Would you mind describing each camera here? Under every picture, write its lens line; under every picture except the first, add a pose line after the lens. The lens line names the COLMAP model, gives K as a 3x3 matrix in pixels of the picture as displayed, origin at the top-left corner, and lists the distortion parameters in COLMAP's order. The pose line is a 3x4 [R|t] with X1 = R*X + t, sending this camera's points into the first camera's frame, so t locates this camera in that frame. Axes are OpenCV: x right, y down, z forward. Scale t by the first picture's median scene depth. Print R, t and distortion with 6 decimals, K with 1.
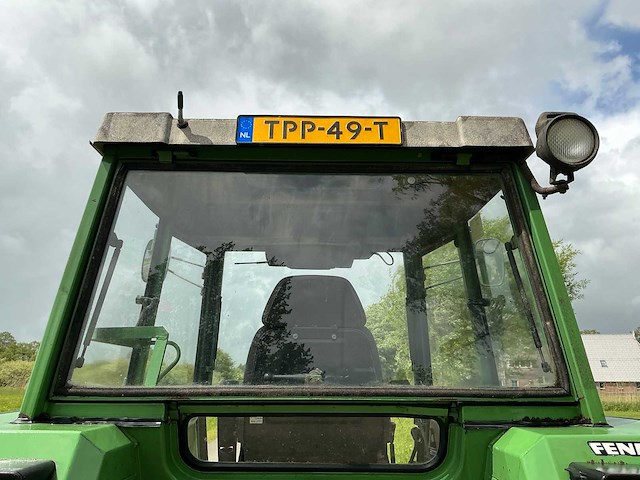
lens RADIAL K [[531.7, 0, 318.6], [0, 531.7, 243.0], [0, 0, 1]] dist [0.141410, -0.290412]
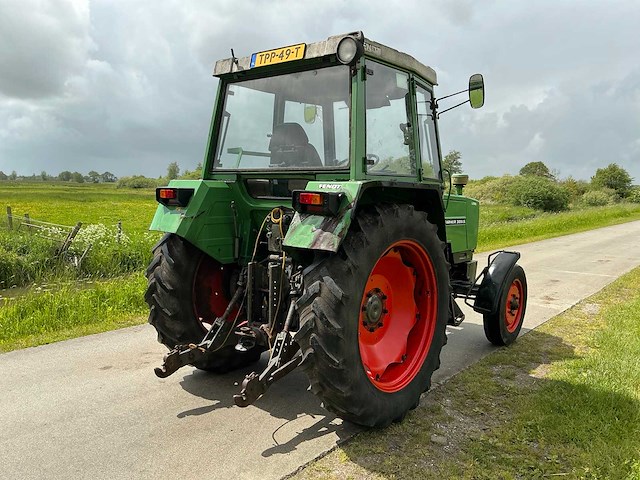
lens RADIAL K [[531.7, 0, 318.6], [0, 531.7, 243.0], [0, 0, 1]] dist [0.141410, -0.290412]
pose [[0.762648, 0.071119, -0.642892, 1.643286], [0.143367, 0.950627, 0.275235, -0.063831], [0.630725, -0.302077, 0.714798, -0.736430]]
